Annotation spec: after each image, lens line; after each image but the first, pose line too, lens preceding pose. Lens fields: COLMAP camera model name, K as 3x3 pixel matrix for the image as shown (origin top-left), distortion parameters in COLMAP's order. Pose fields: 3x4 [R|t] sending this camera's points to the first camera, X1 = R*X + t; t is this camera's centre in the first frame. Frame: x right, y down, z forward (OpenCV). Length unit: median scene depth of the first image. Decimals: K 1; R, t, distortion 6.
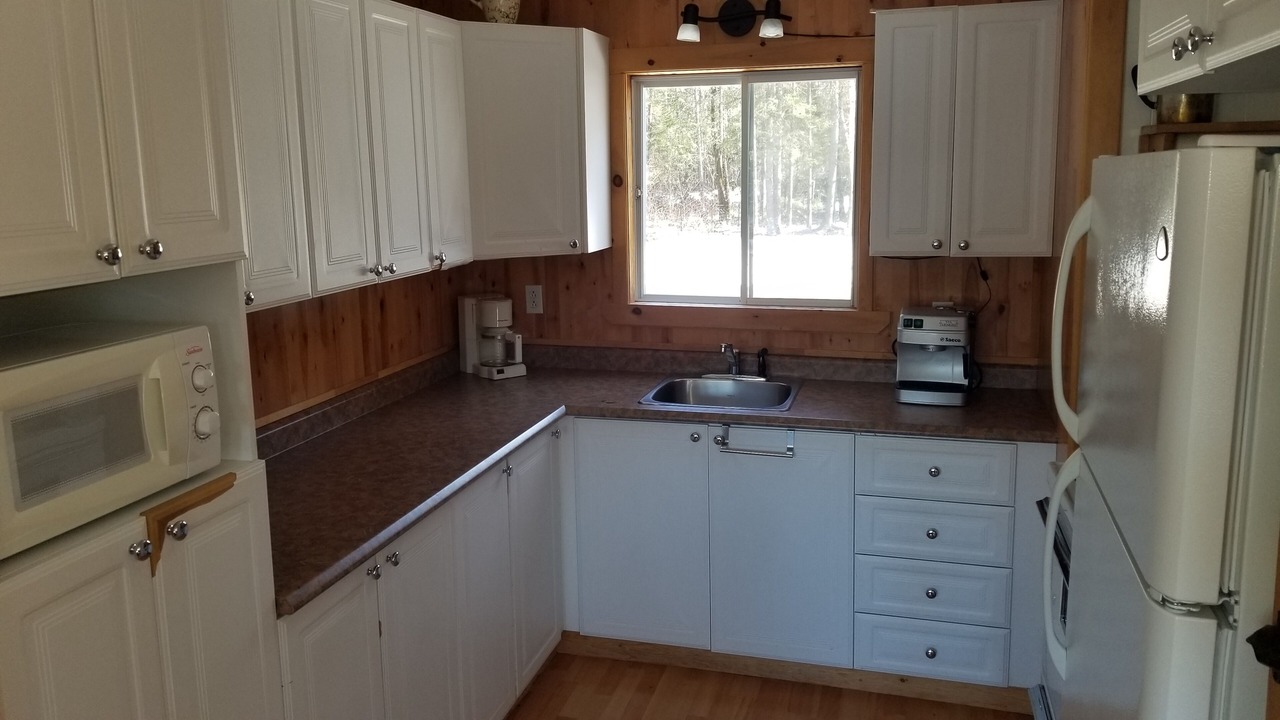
lens RADIAL K [[972.2, 0, 639.6], [0, 972.2, 318.5], [0, 0, 1]] dist [0.013011, -0.047887]
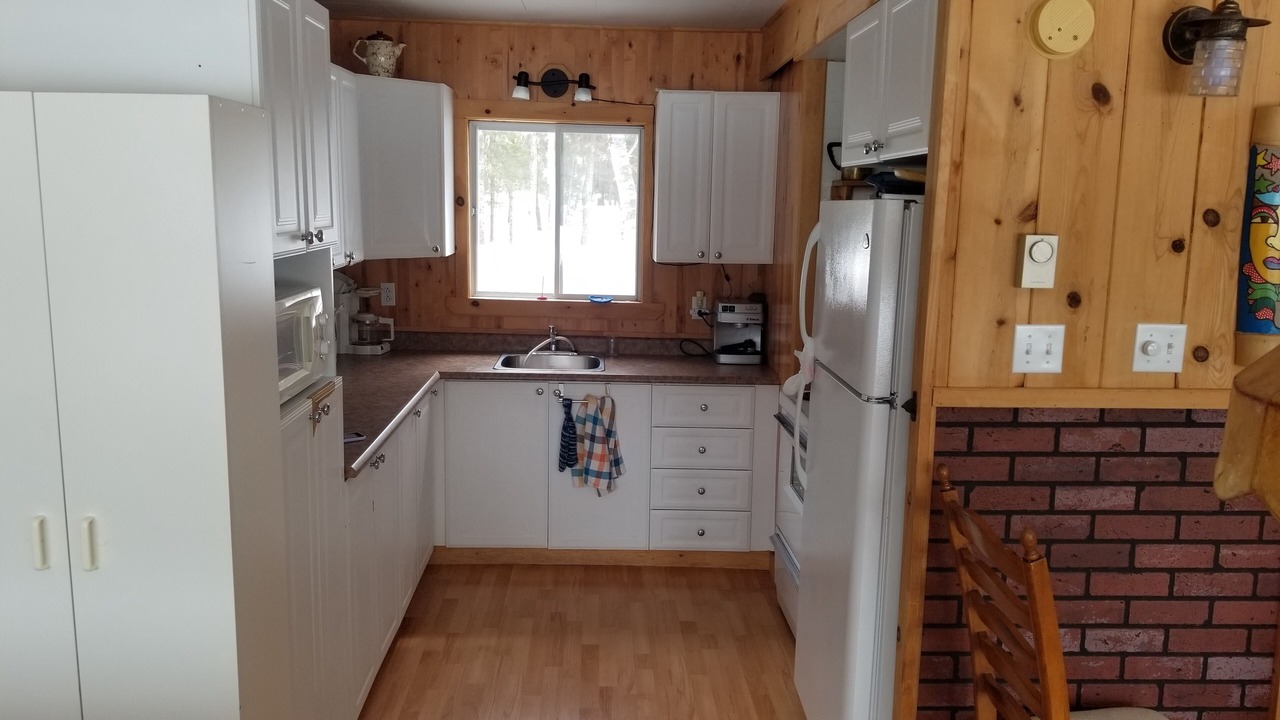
lens RADIAL K [[971.4, 0, 640.0], [0, 971.4, 360.0], [0, 0, 1]] dist [0.001899, -0.002810]
pose [[0.948507, -0.014552, 0.316422, -0.225979], [0.009845, 0.999816, 0.016468, 0.052917], [-0.316603, -0.012505, 0.948476, -0.325291]]
